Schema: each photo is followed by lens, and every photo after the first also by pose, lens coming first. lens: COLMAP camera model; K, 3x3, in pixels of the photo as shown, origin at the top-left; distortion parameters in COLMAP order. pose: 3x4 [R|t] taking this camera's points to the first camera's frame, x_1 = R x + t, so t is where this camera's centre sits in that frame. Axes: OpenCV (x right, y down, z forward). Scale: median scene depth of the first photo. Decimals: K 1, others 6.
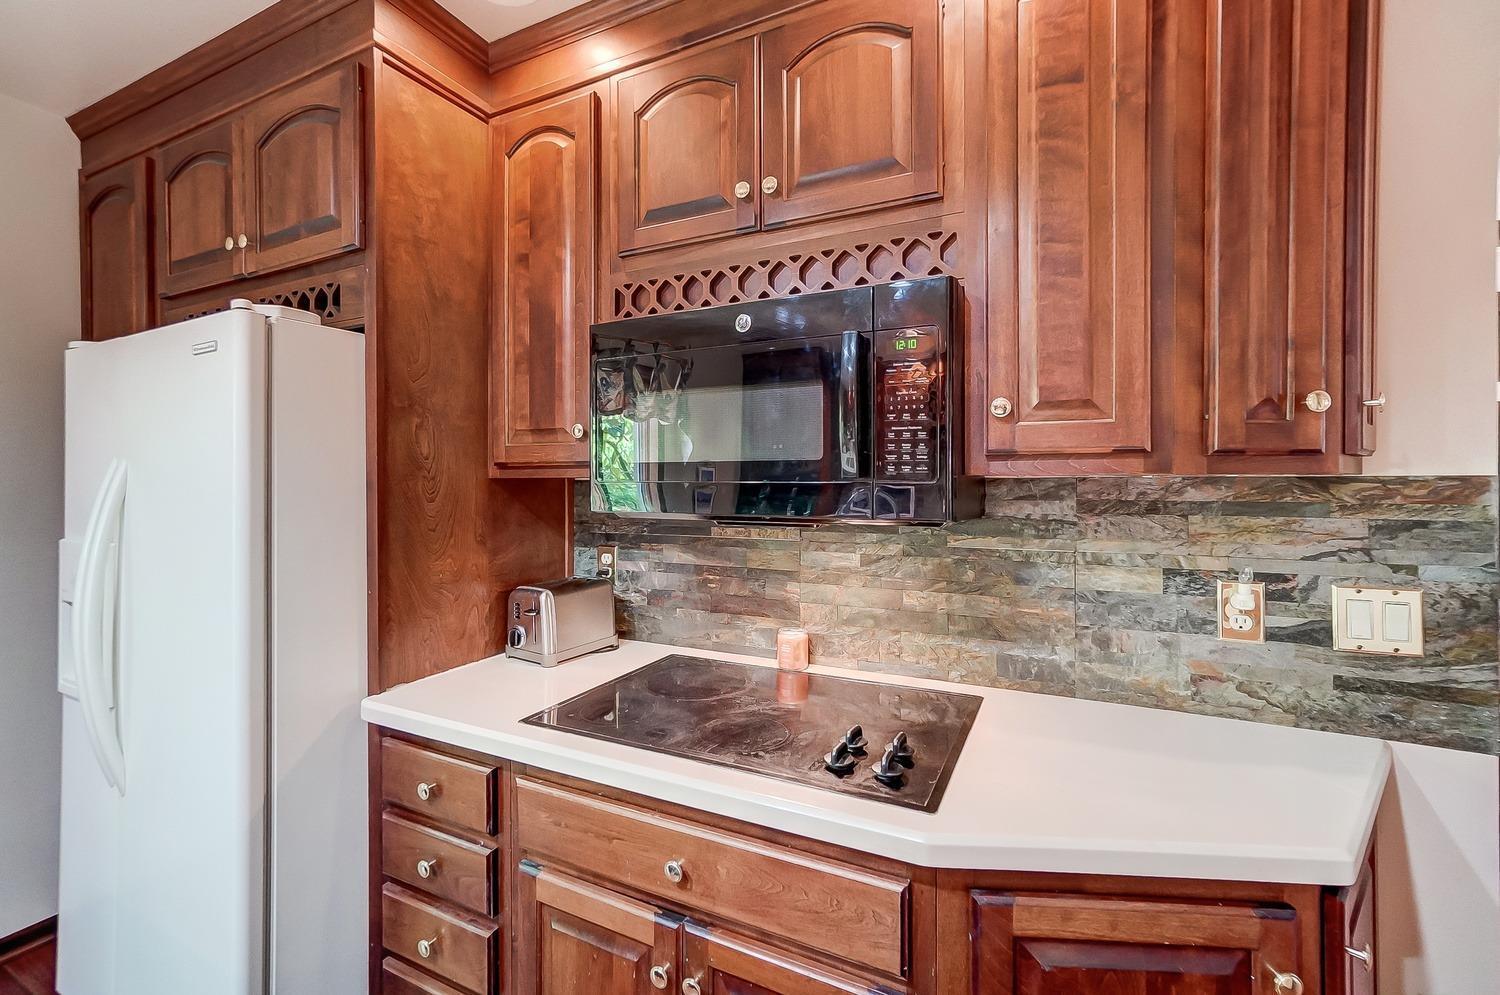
lens RADIAL K [[644.9, 0, 745.4], [0, 644.9, 477.1], [0, 0, 1]] dist [-0.001008, -0.000129]
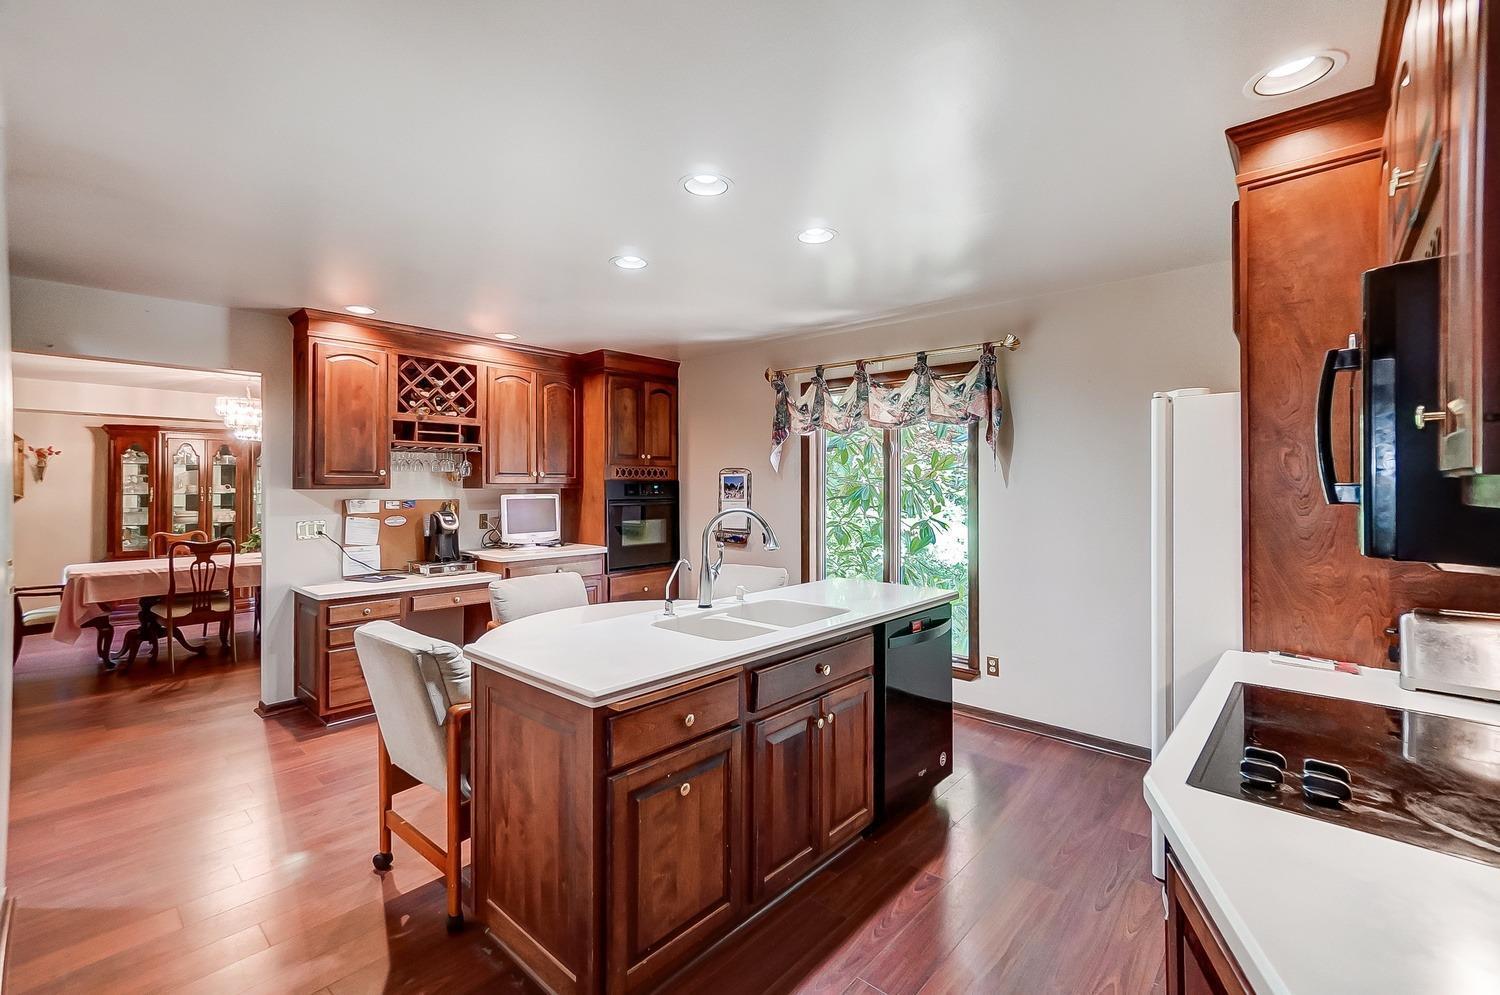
lens RADIAL K [[644.9, 0, 748.1], [0, 644.9, 492.1], [0, 0, 1]] dist [-0.001008, -0.000129]
pose [[-0.258934, 0.002039, -0.965893, 0.974972], [-0.004192, 0.999986, 0.003235, -0.005025], [0.965886, 0.004886, -0.258922, 0.309358]]
